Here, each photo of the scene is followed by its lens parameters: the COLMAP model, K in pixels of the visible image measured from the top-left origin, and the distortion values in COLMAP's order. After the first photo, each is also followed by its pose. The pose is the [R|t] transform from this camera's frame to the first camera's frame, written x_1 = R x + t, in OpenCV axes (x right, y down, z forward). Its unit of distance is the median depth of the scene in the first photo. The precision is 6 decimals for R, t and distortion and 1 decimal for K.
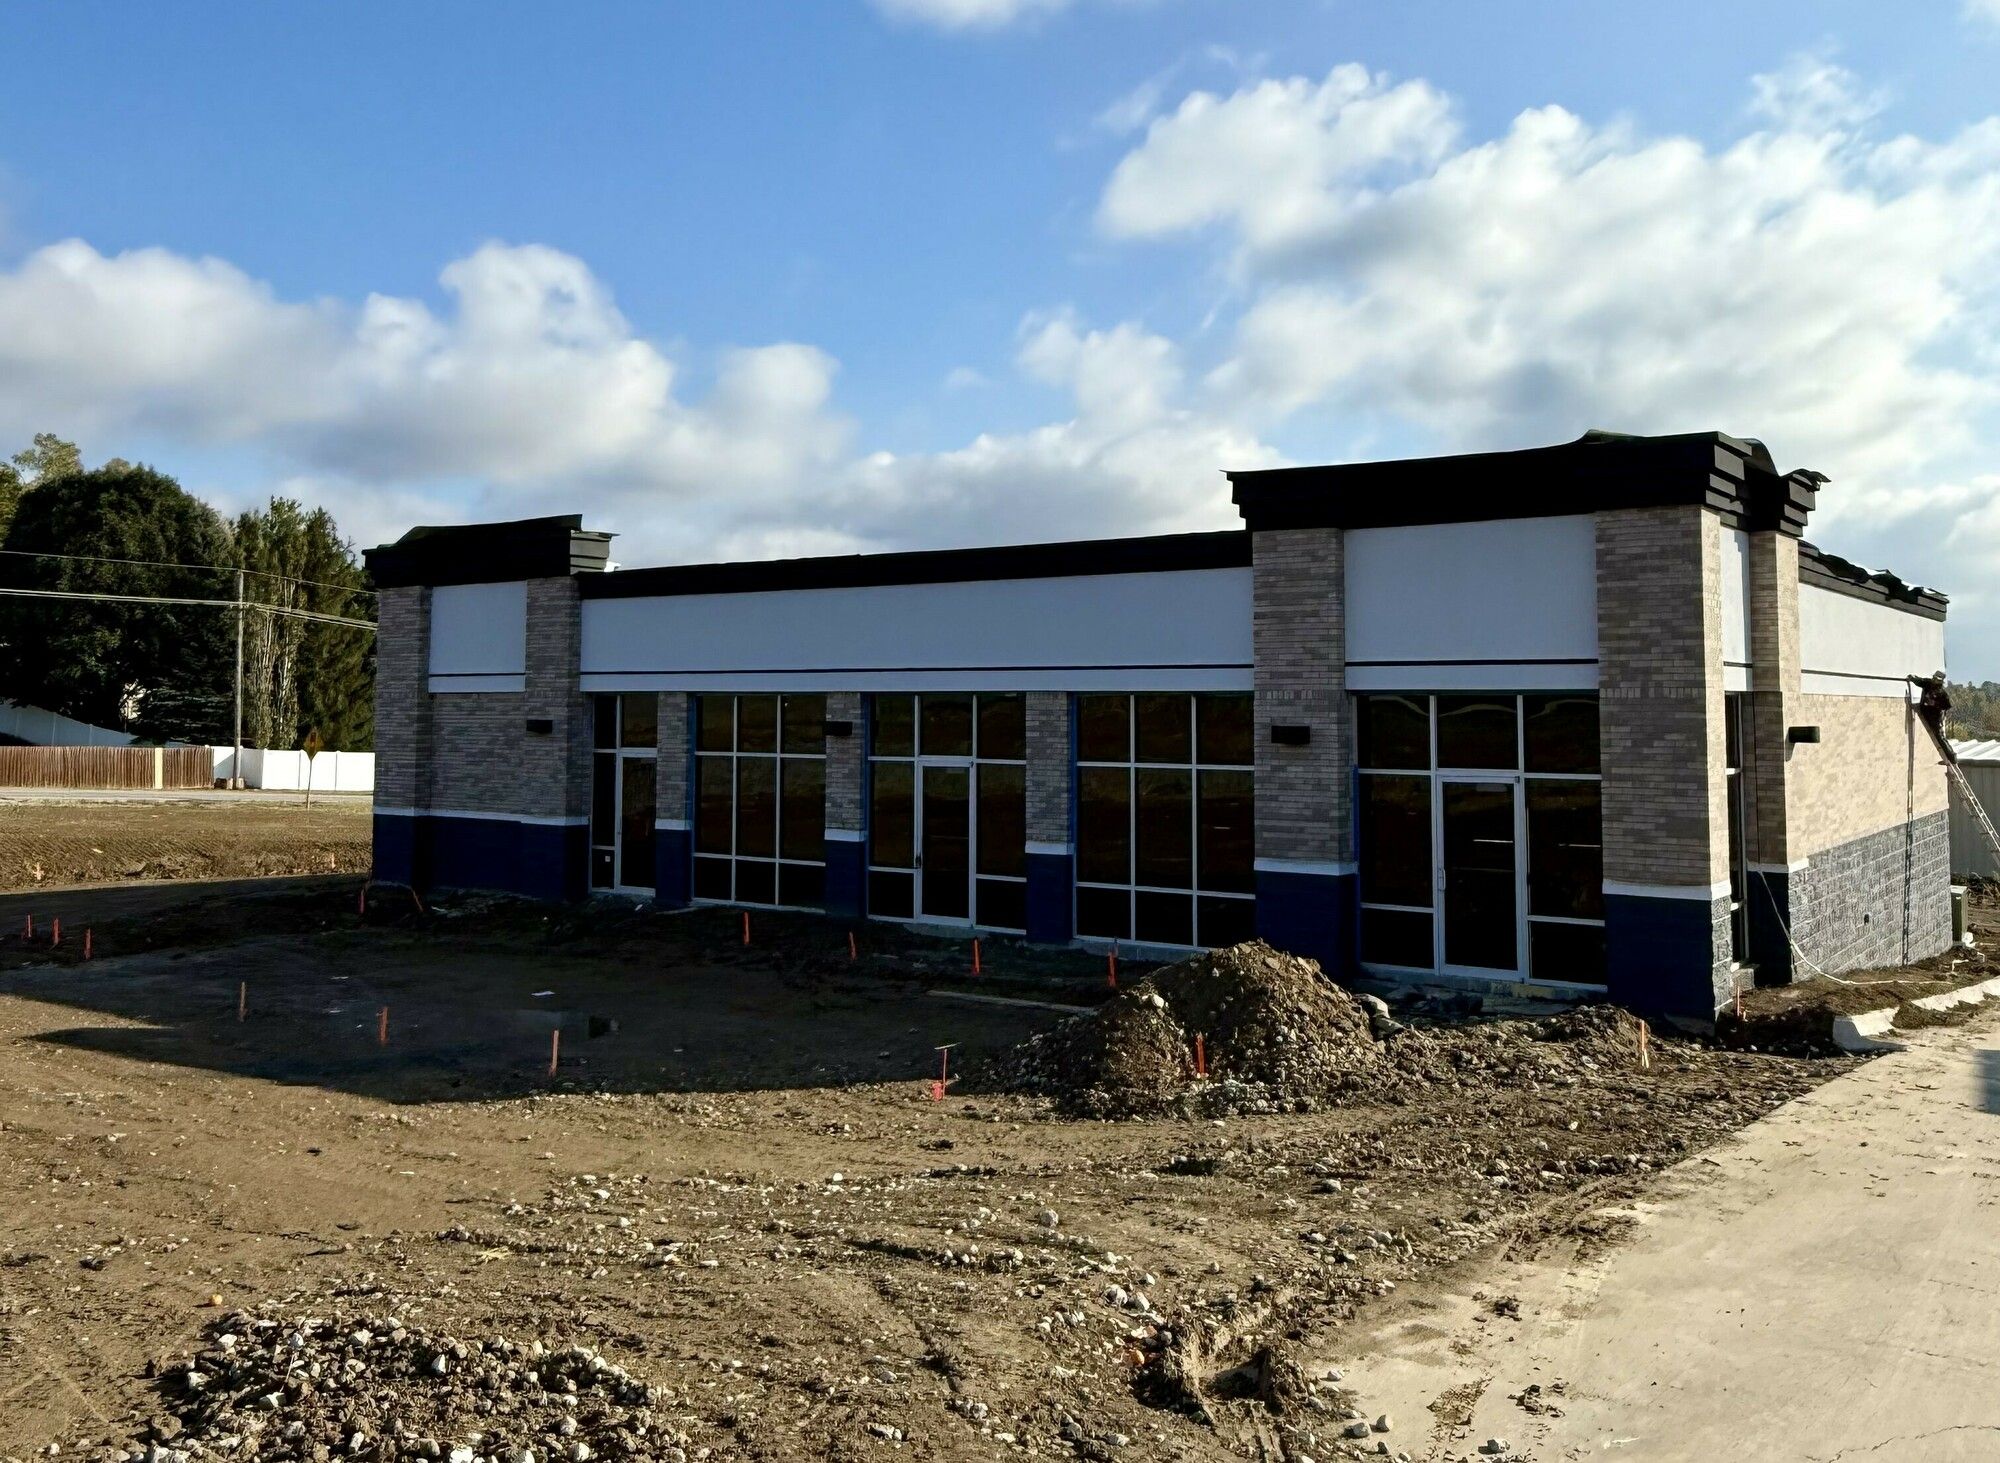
lens RADIAL K [[1756.9, 0, 983.1], [0, 1756.9, 586.5], [0, 0, 1]] dist [-0.011128, -0.005042]
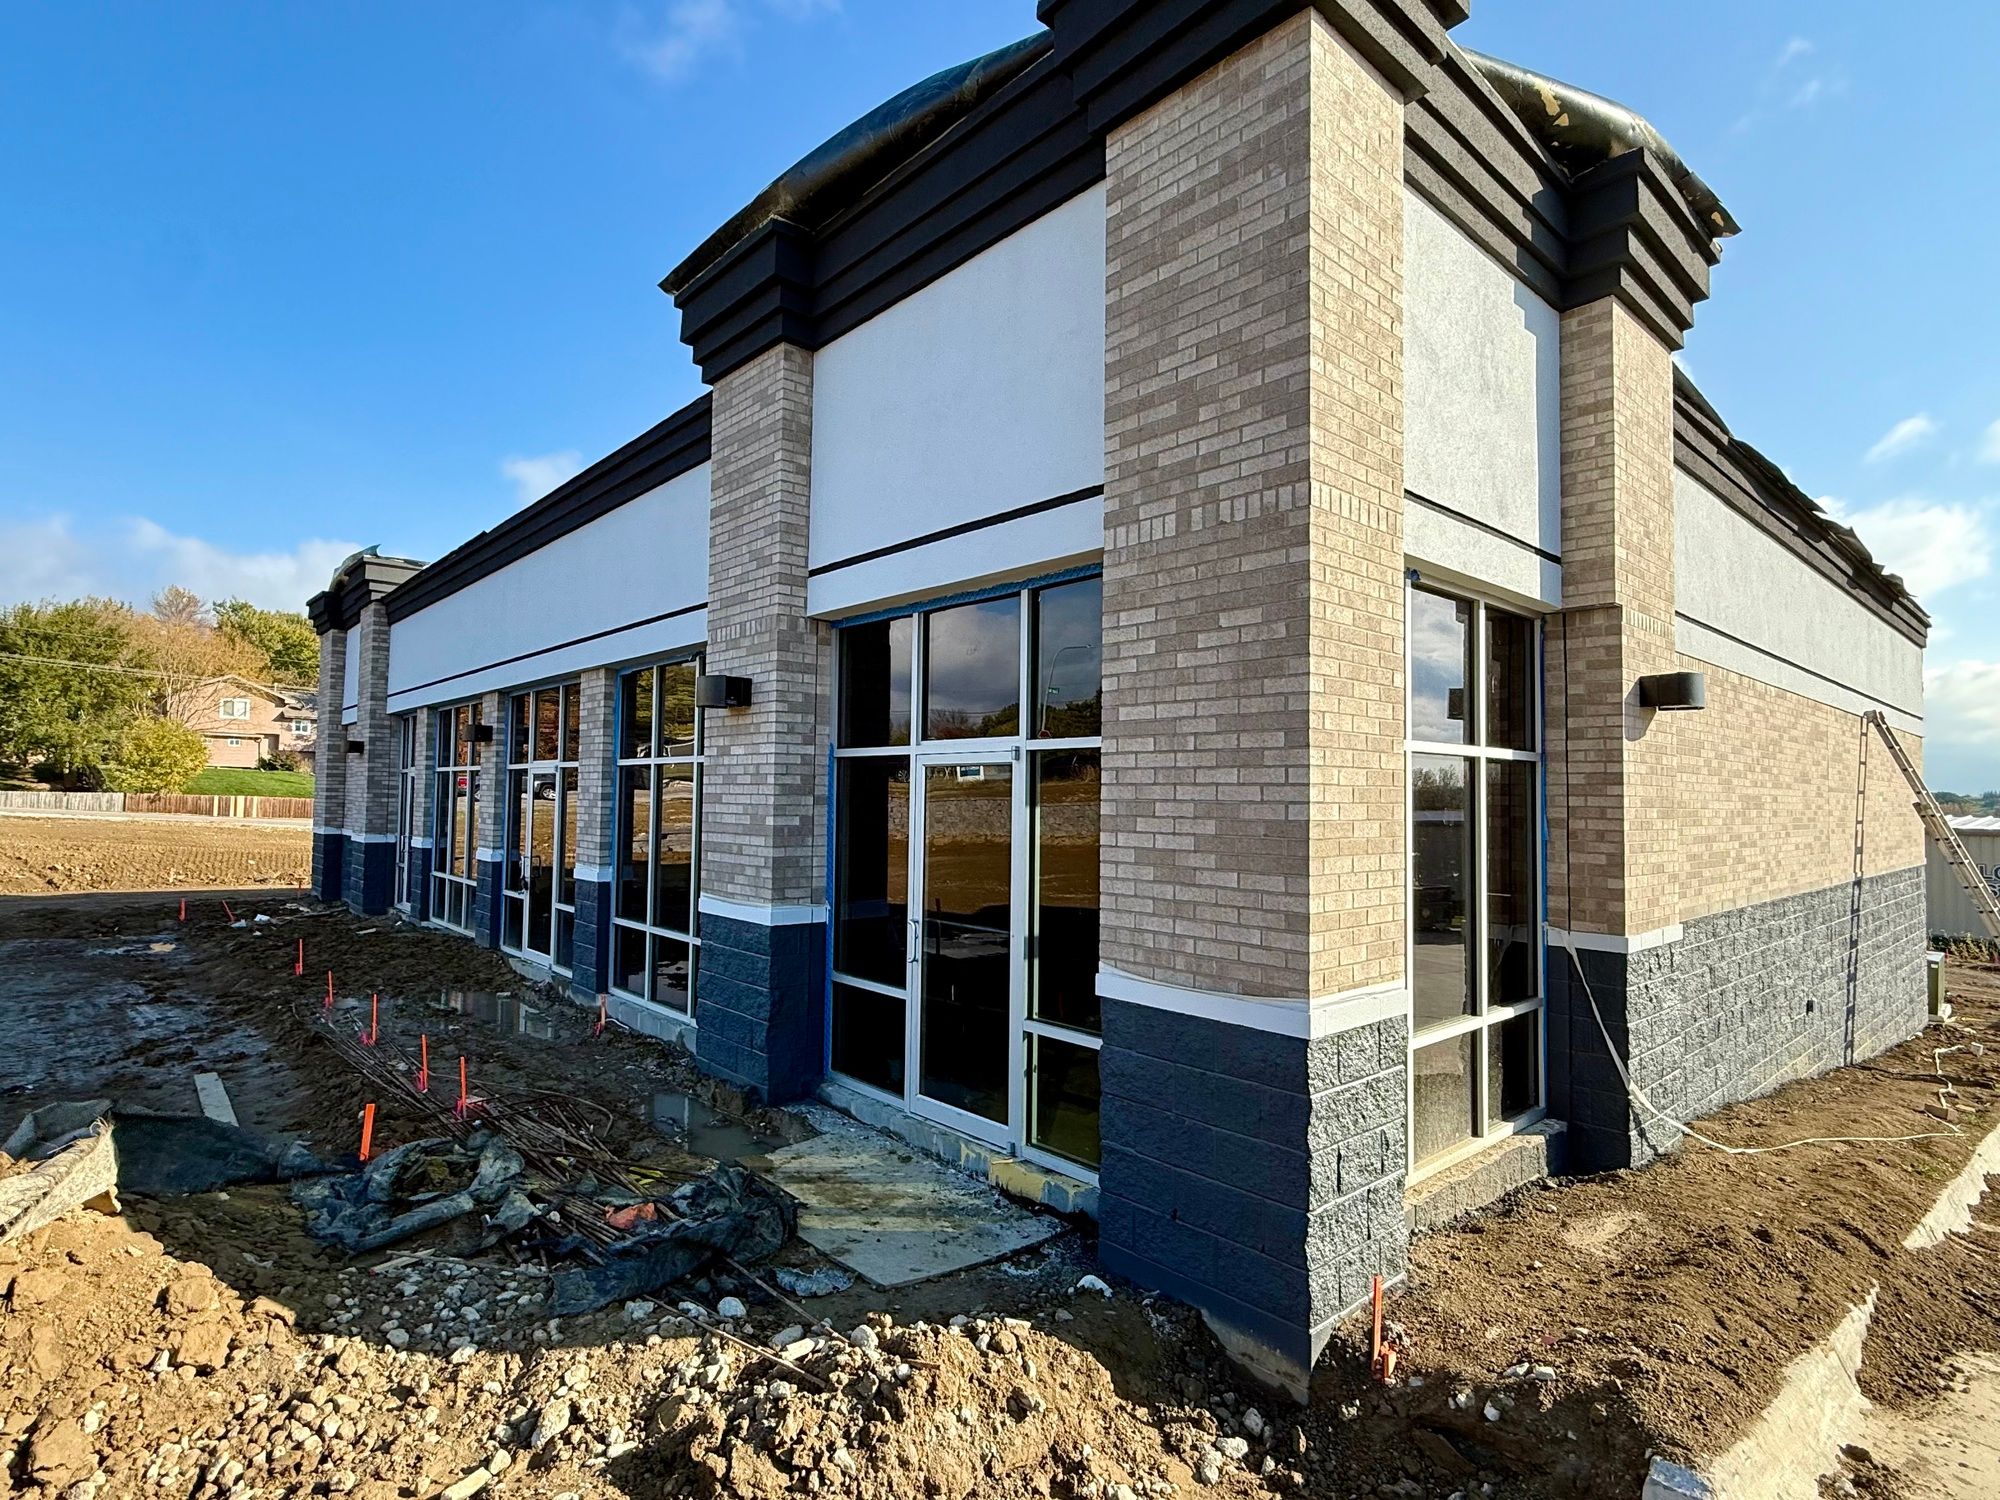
lens RADIAL K [[1020.0, 0, 1007.4], [0, 1020.0, 761.1], [0, 0, 1]] dist [0.000660, -0.000270]
pose [[0.978155, 0.003217, -0.207851, 0.331819], [0.002729, 0.999595, 0.028311, 0.094575], [0.207858, -0.028260, 0.977751, 0.646879]]
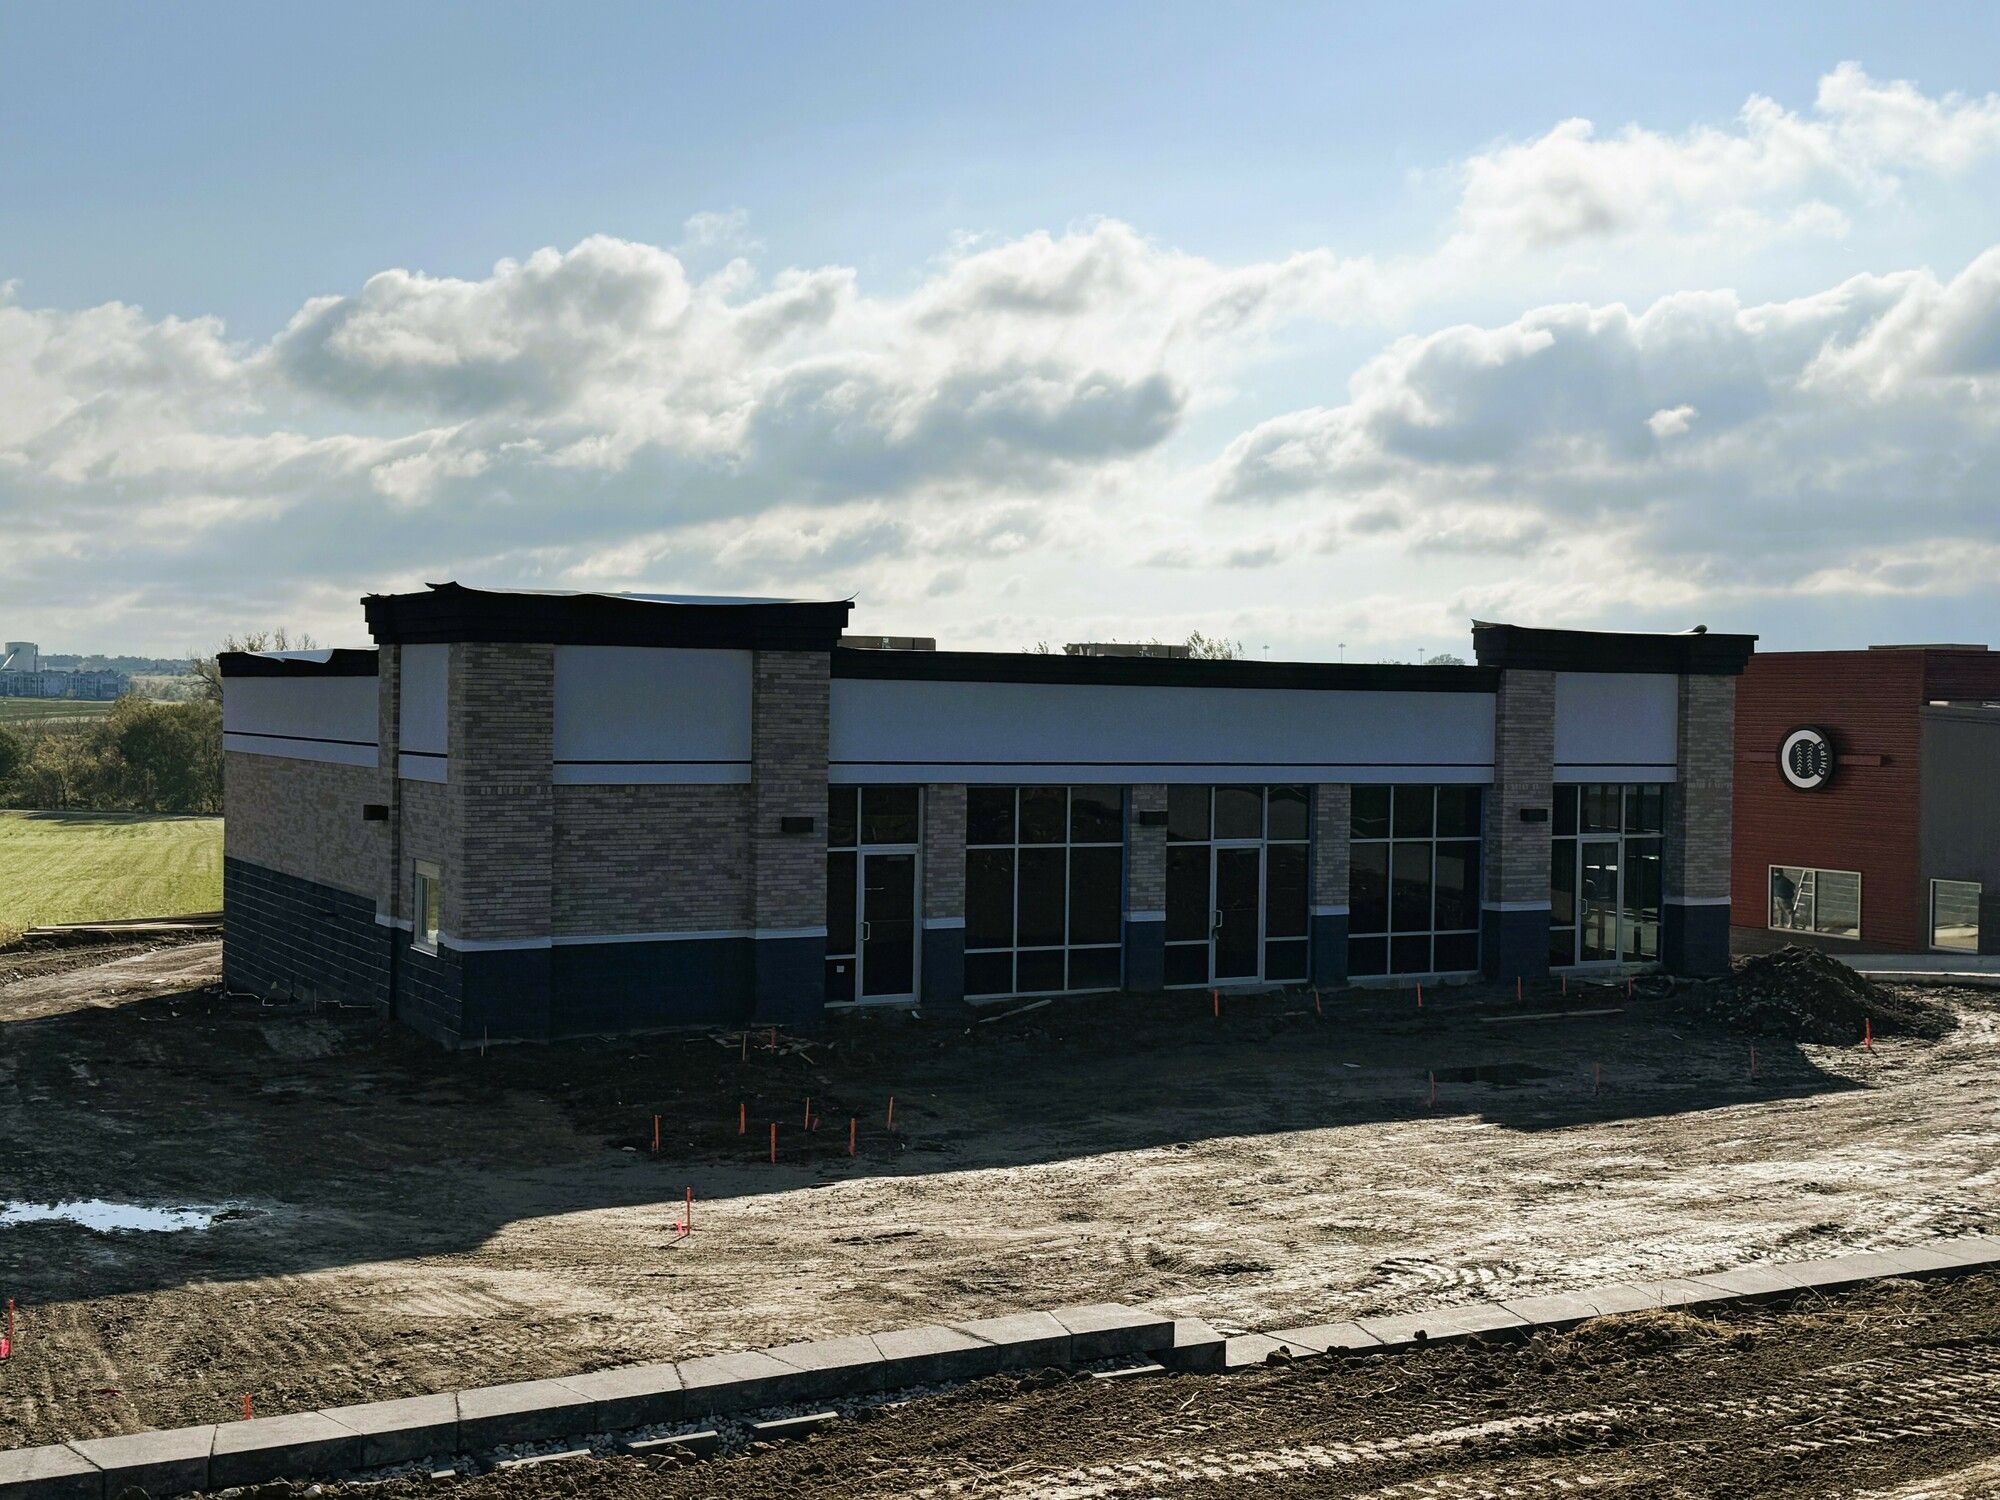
lens RADIAL K [[2407.8, 0, 1011.0], [0, 2407.8, 759.3], [0, 0, 1]] dist [0.107704, 0.000000]
pose [[0.404864, -0.013751, 0.914274, -1.728342], [-0.073277, 0.996183, 0.047432, -0.021845], [-0.911436, -0.086199, 0.402311, 0.576216]]
